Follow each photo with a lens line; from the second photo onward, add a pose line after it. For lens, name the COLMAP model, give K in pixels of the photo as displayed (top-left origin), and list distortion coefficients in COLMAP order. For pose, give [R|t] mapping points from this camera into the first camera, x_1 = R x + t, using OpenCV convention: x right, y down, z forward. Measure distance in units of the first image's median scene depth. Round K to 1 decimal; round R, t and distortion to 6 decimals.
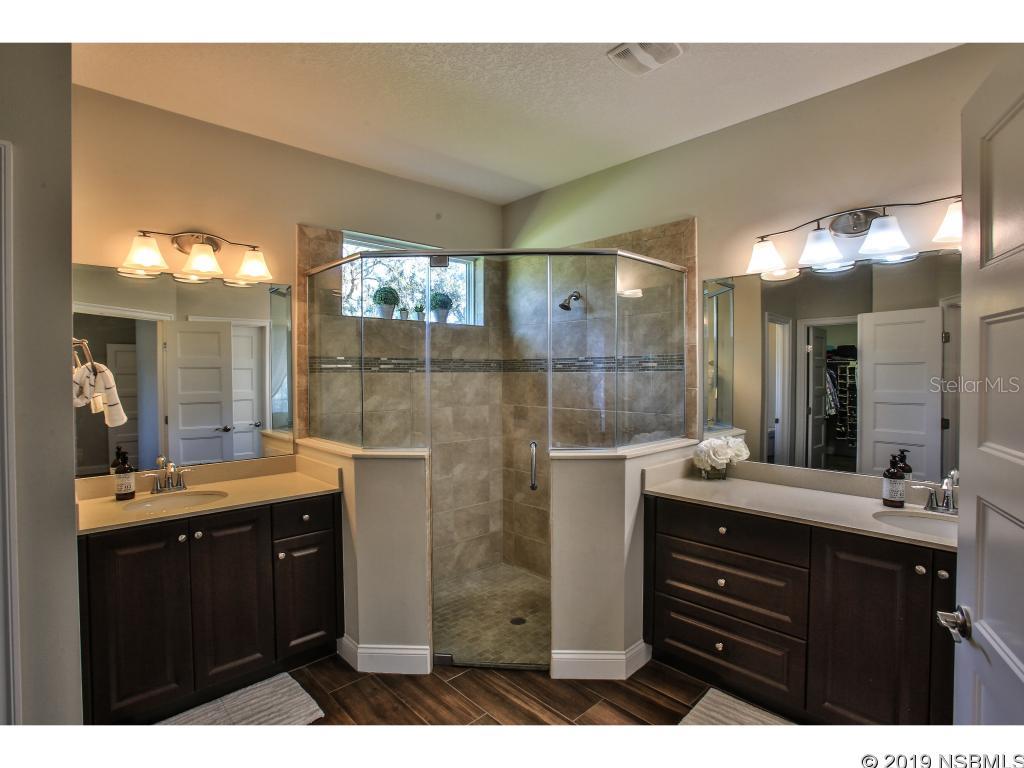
lens RADIAL K [[533.2, 0, 510.8], [0, 533.2, 385.6], [0, 0, 1]] dist [-0.046260, 0.000751]
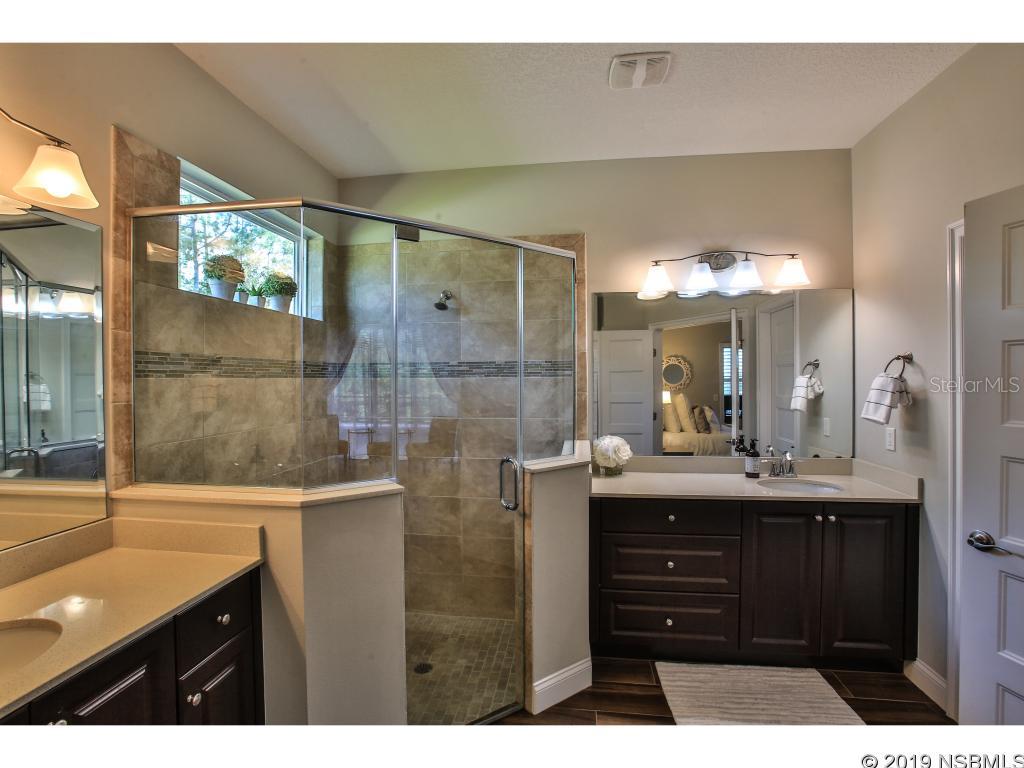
lens RADIAL K [[506.8, 0, 512.0], [0, 506.8, 384.0], [0, 0, 1]] dist [-0.088193, 0.046823]
pose [[0.768373, -0.006663, 0.639968, -0.407963], [0.017457, 0.999792, -0.010550, -0.003920], [-0.639765, 0.019278, 0.768329, 0.300977]]
